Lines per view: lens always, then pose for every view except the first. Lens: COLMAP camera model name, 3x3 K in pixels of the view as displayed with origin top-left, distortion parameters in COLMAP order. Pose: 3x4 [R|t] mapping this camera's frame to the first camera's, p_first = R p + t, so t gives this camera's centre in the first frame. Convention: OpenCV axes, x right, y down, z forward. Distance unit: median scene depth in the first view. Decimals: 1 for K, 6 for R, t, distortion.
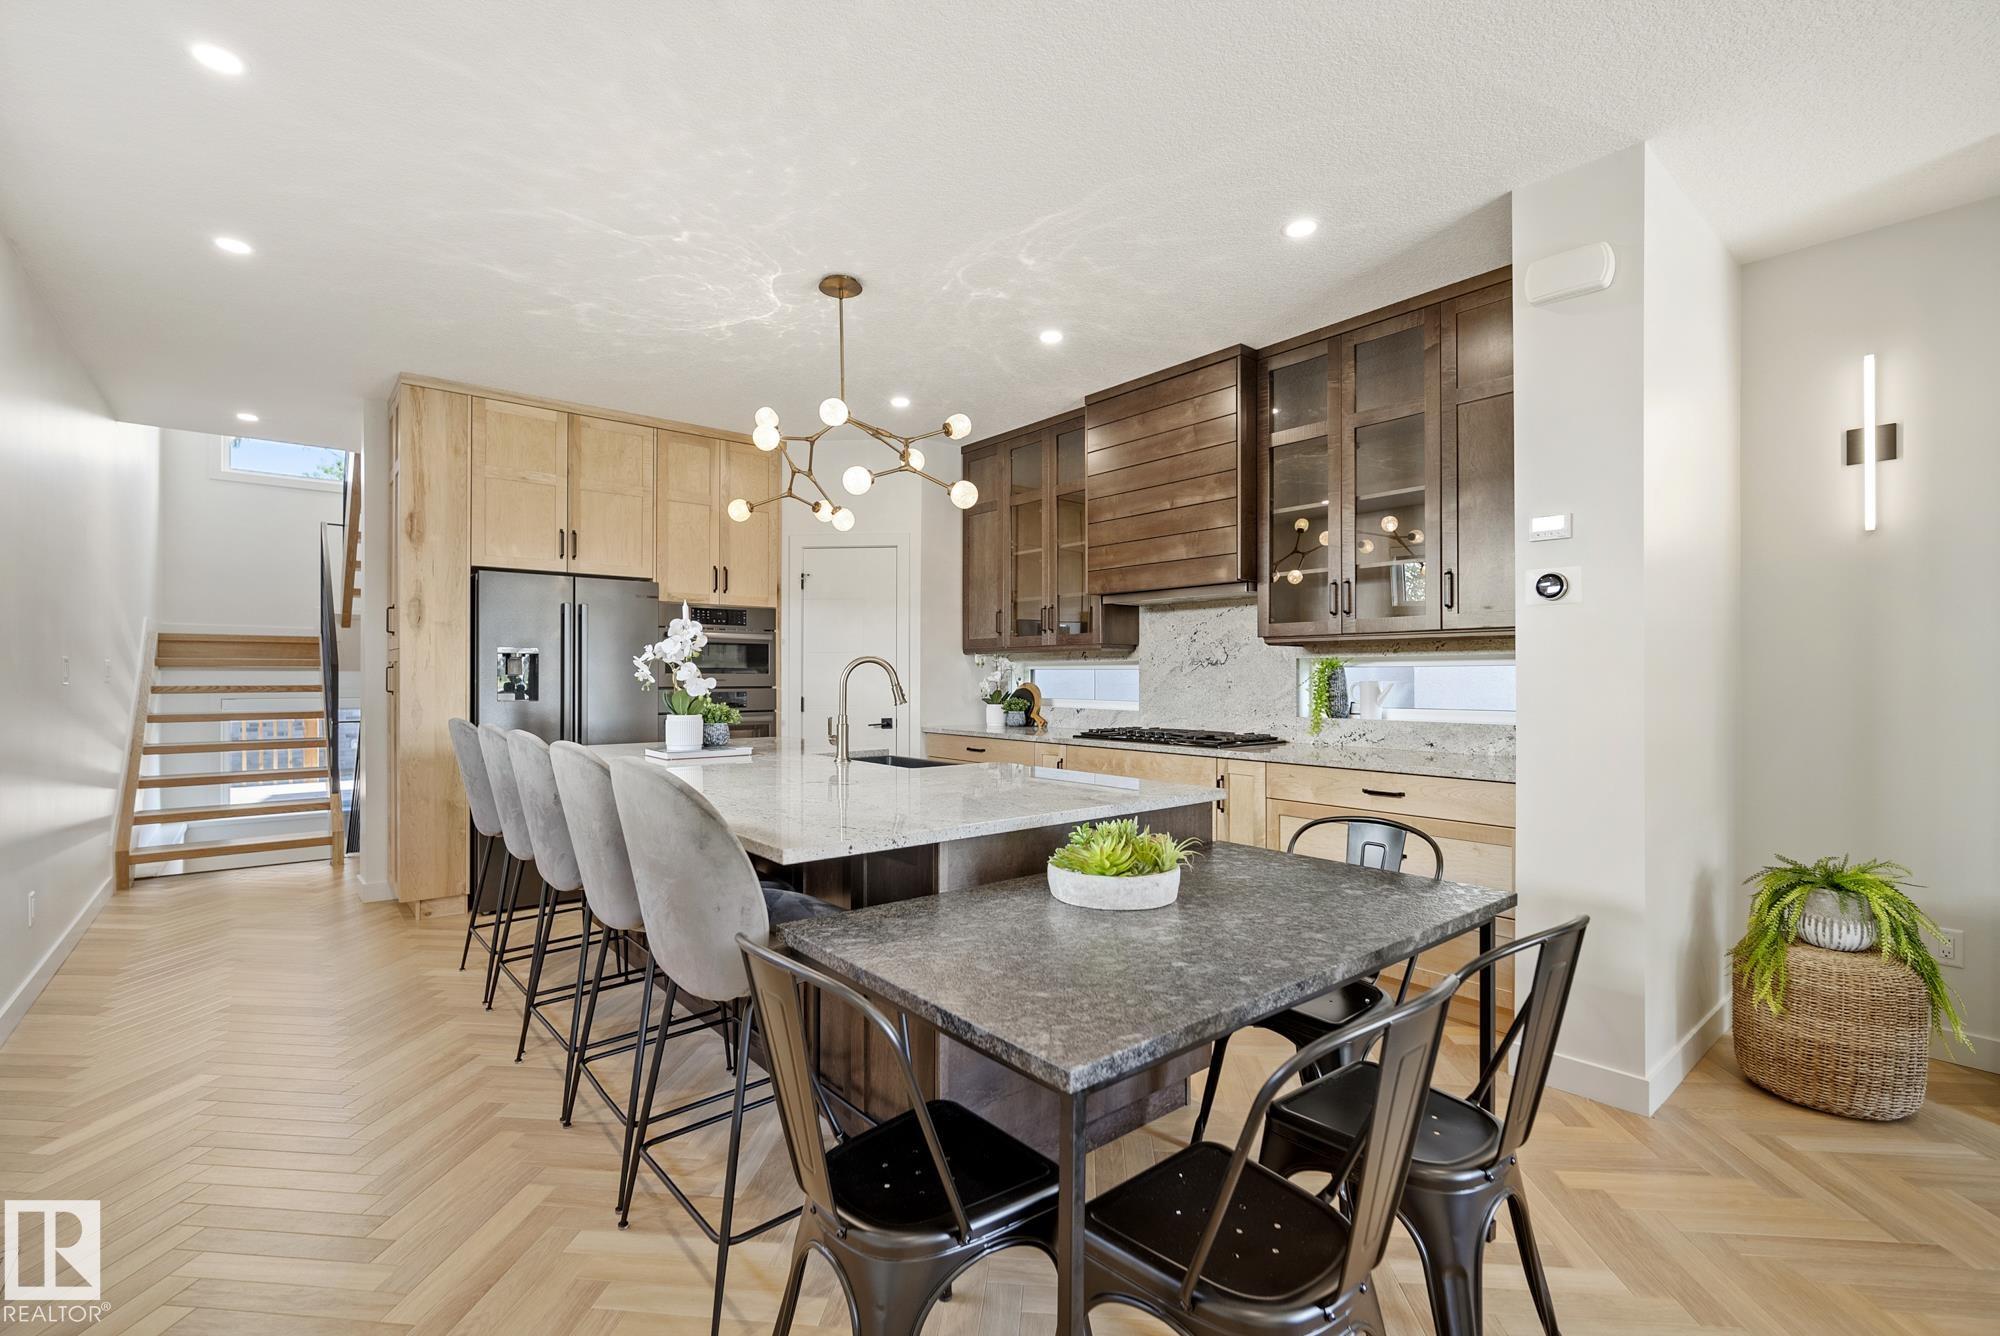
lens RADIAL K [[889.0, 0, 1021.0], [0, 889.0, 621.9], [0, 0, 1]] dist [-0.014590, 0.004406]
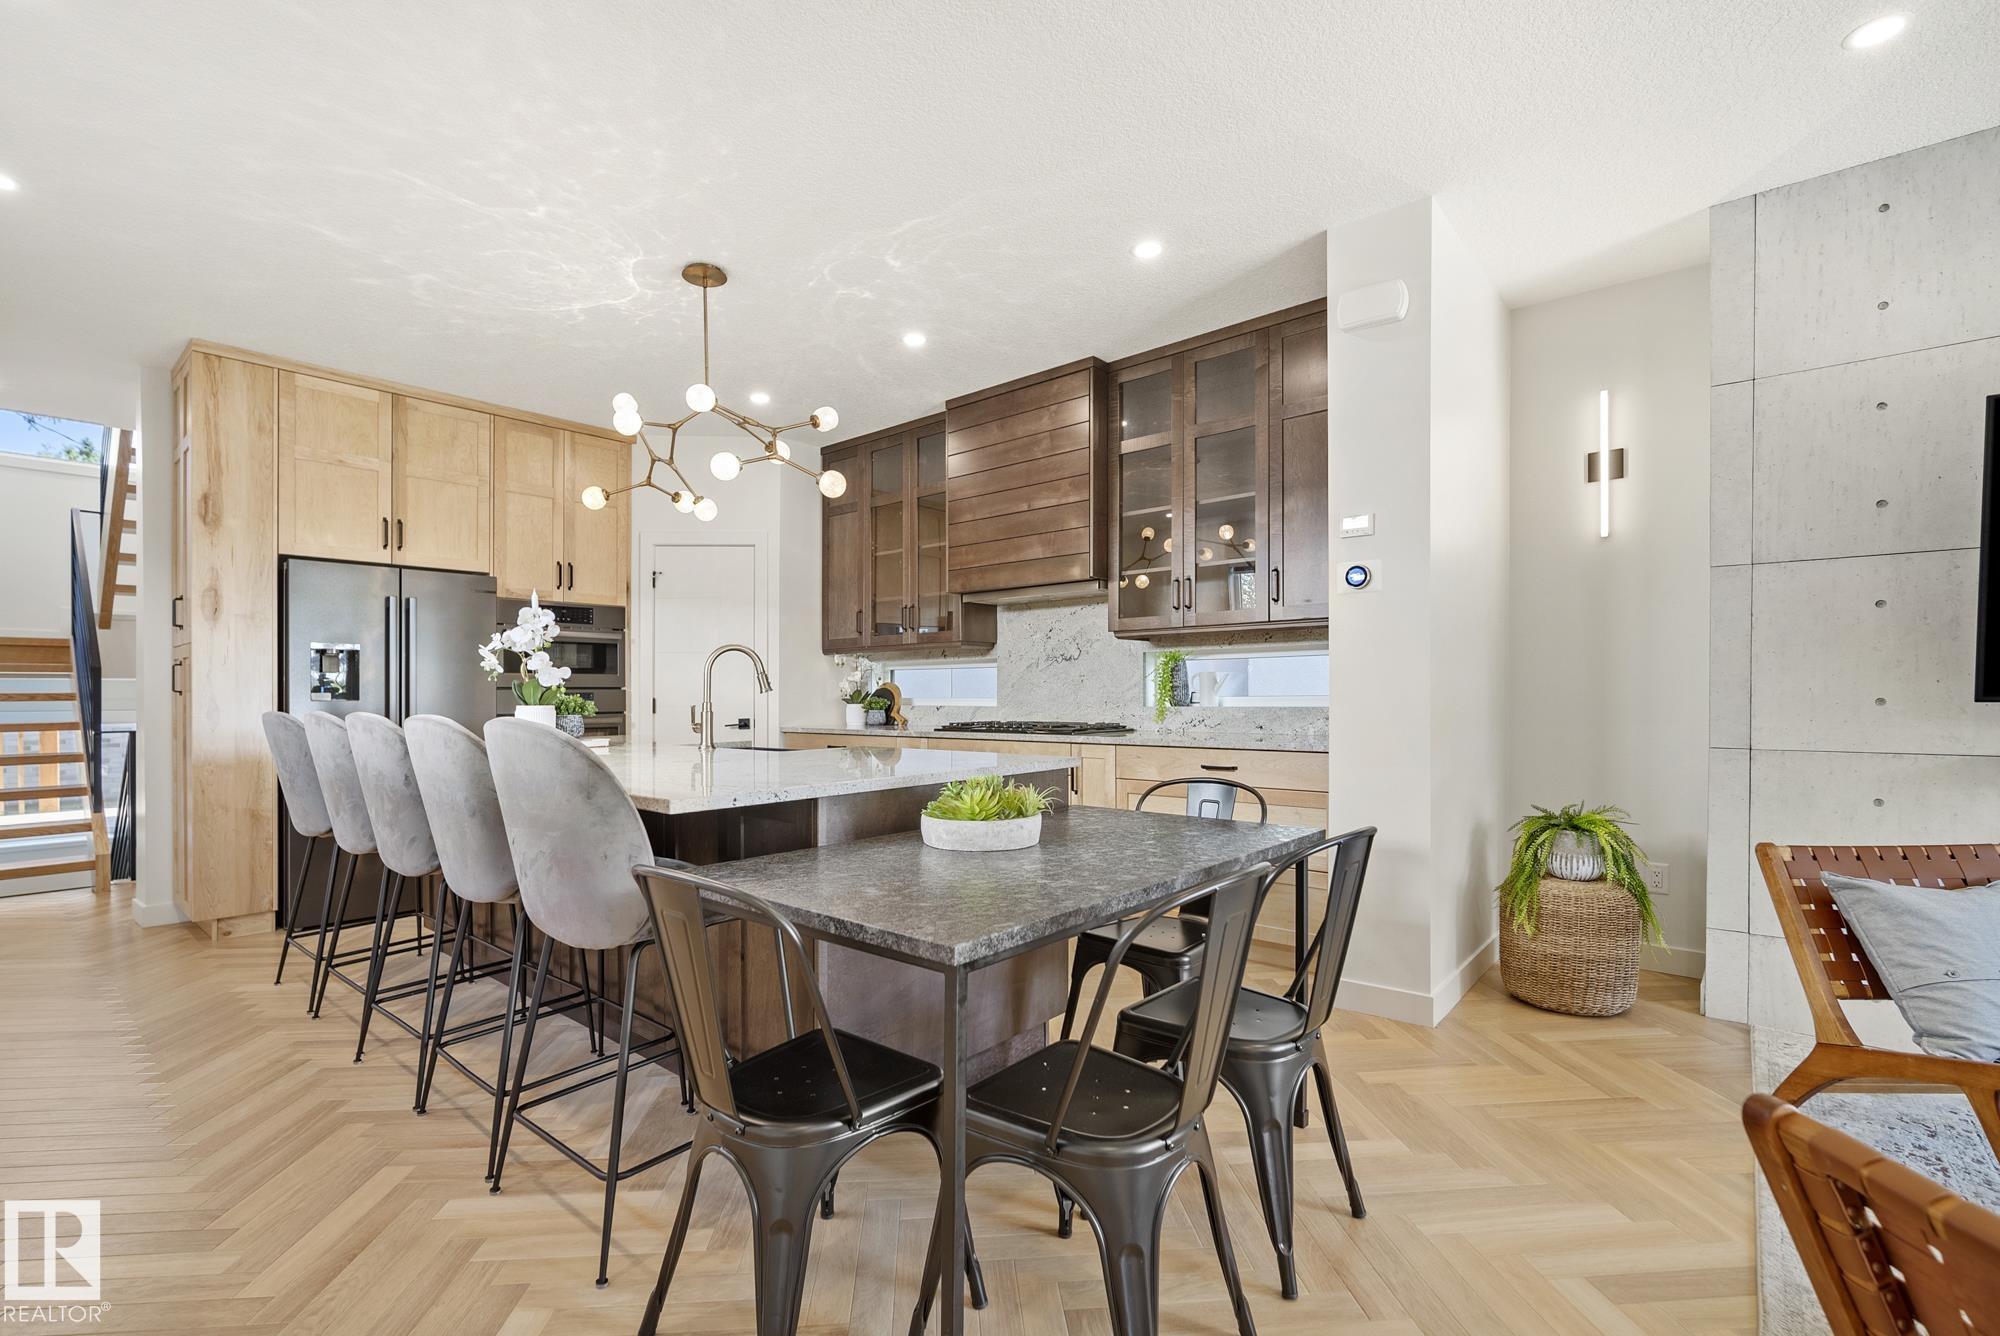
lens RADIAL K [[889.0, 0, 1028.5], [0, 889.0, 640.8], [0, 0, 1]] dist [-0.014590, 0.004406]
pose [[0.985165, 0.000283, 0.171607, -0.015238], [-0.000760, 0.999996, 0.002711, 0.032440], [-0.171605, -0.002802, 0.985162, -0.049722]]
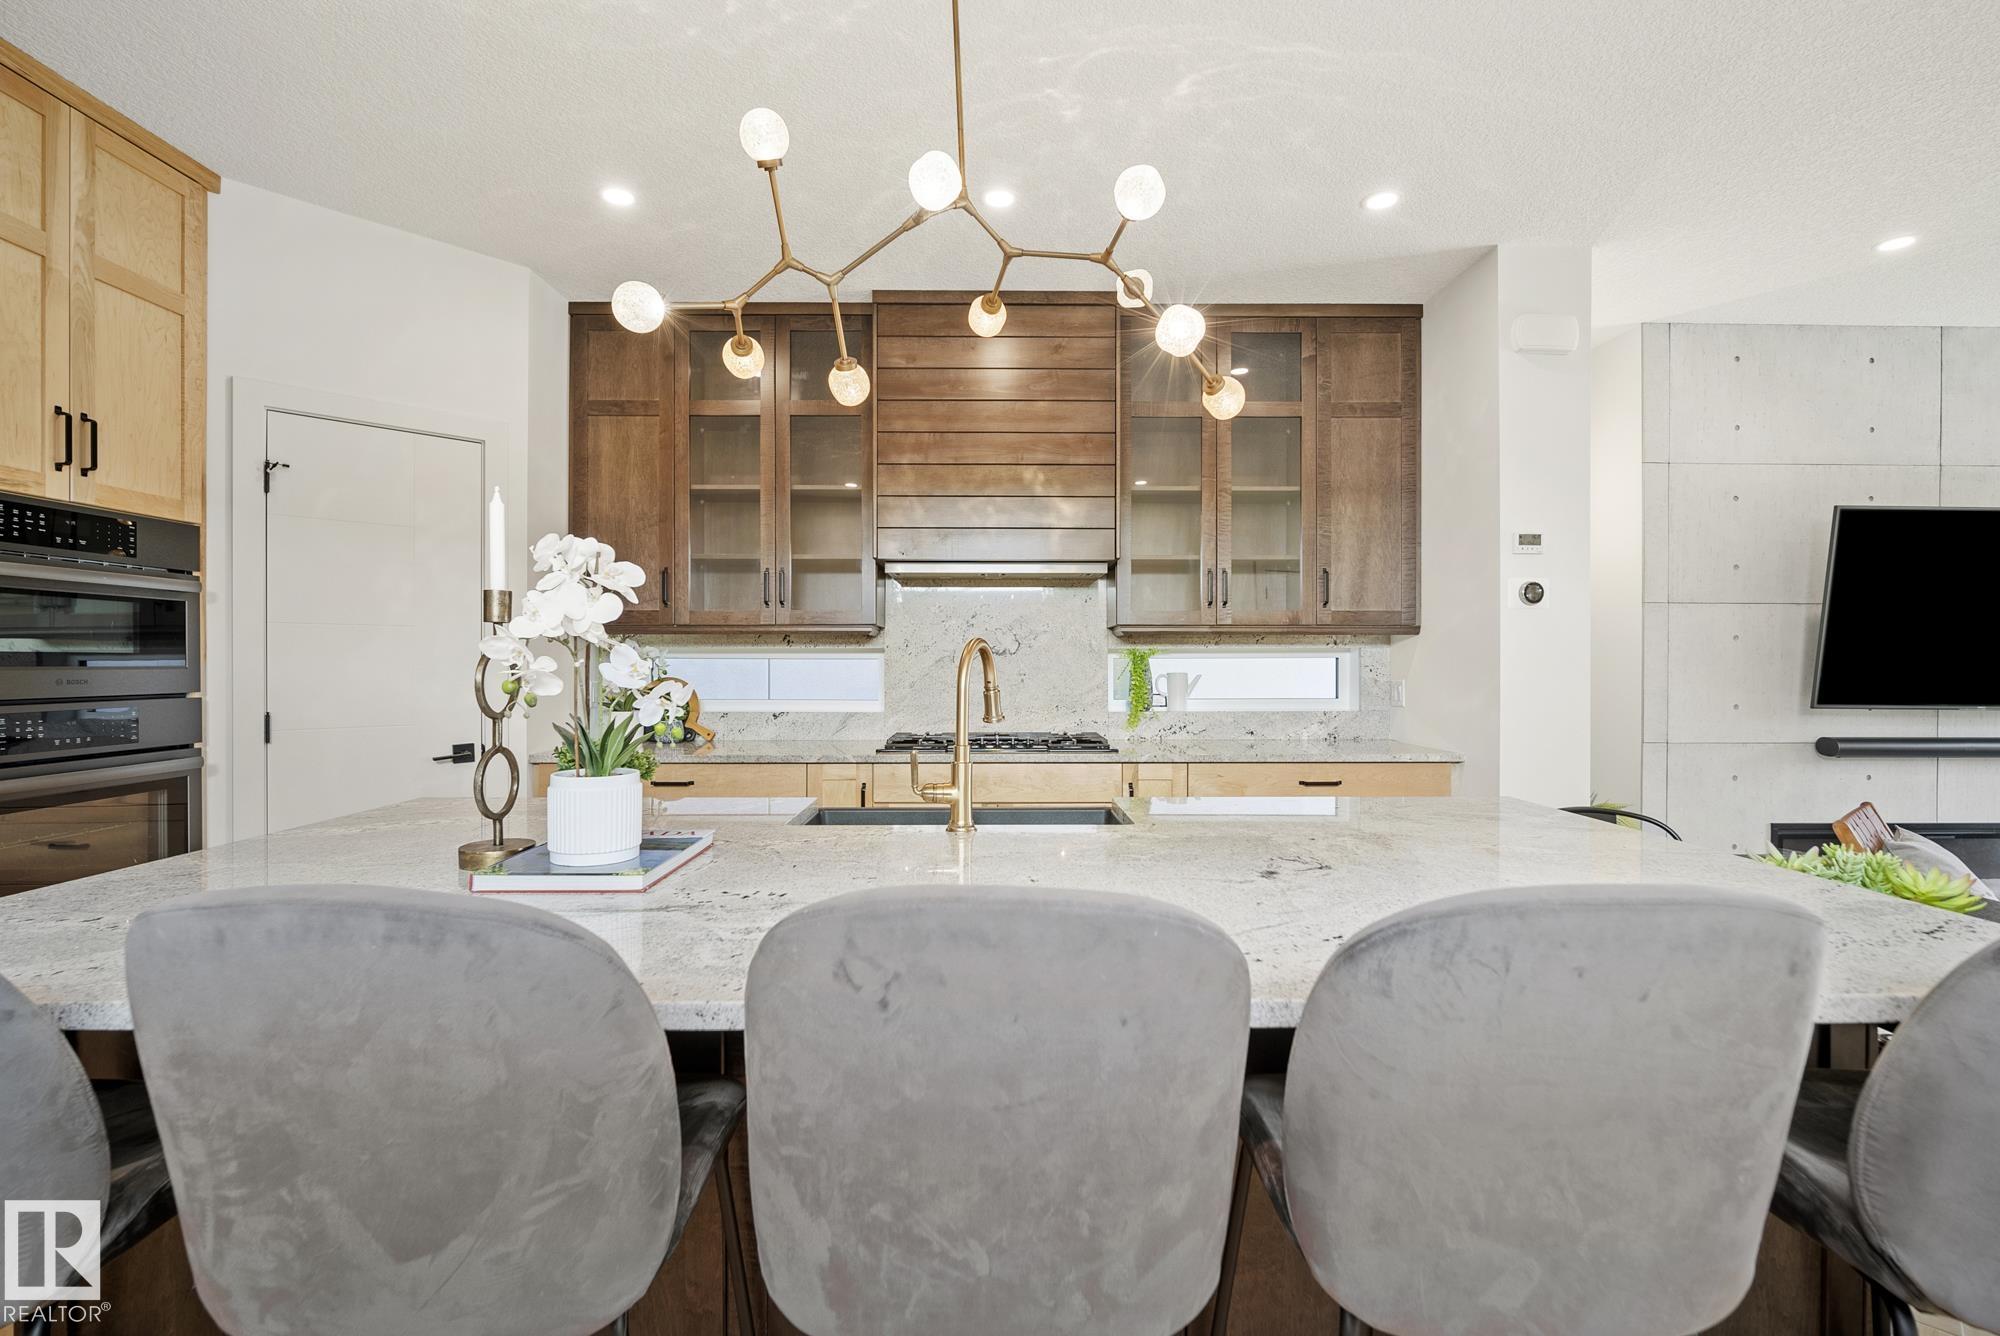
lens RADIAL K [[889.0, 0, 1015.5], [0, 889.0, 637.8], [0, 0, 1]] dist [-0.014590, 0.004406]
pose [[0.634706, 0.023644, 0.772392, -0.622644], [-0.046311, 0.998899, 0.007478, 0.035626], [-0.771365, -0.040517, 0.635102, 0.641381]]
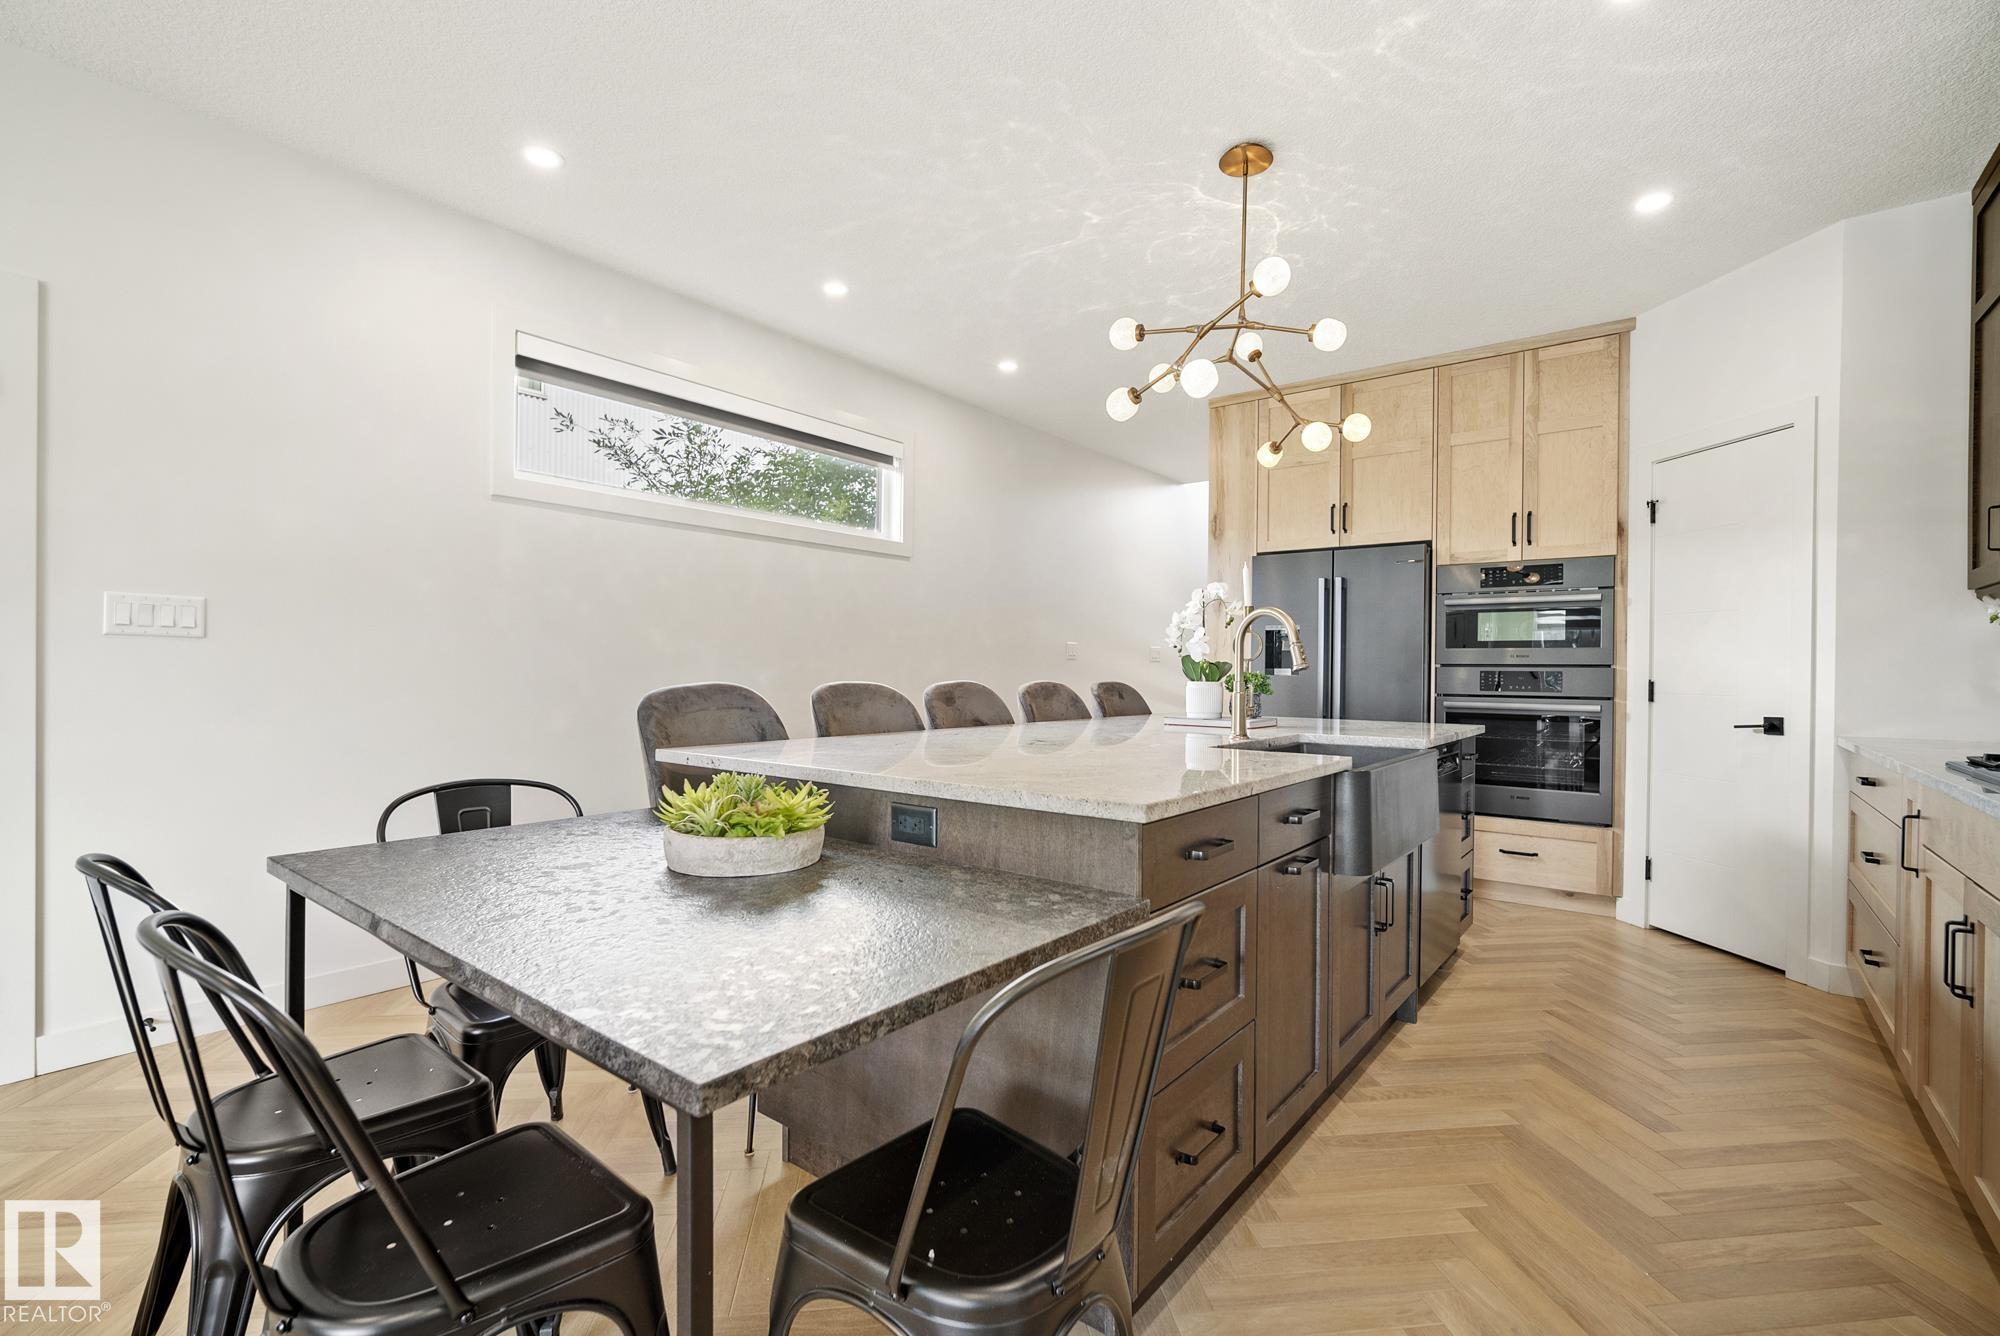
lens RADIAL K [[889.0, 0, 1018.4], [0, 889.0, 642.8], [0, 0, 1]] dist [-0.014590, 0.004406]
pose [[0.191792, -0.028365, -0.981026, 0.573362], [0.049823, 0.998575, -0.019132, 0.077294], [0.980170, -0.045209, 0.192932, 0.666857]]
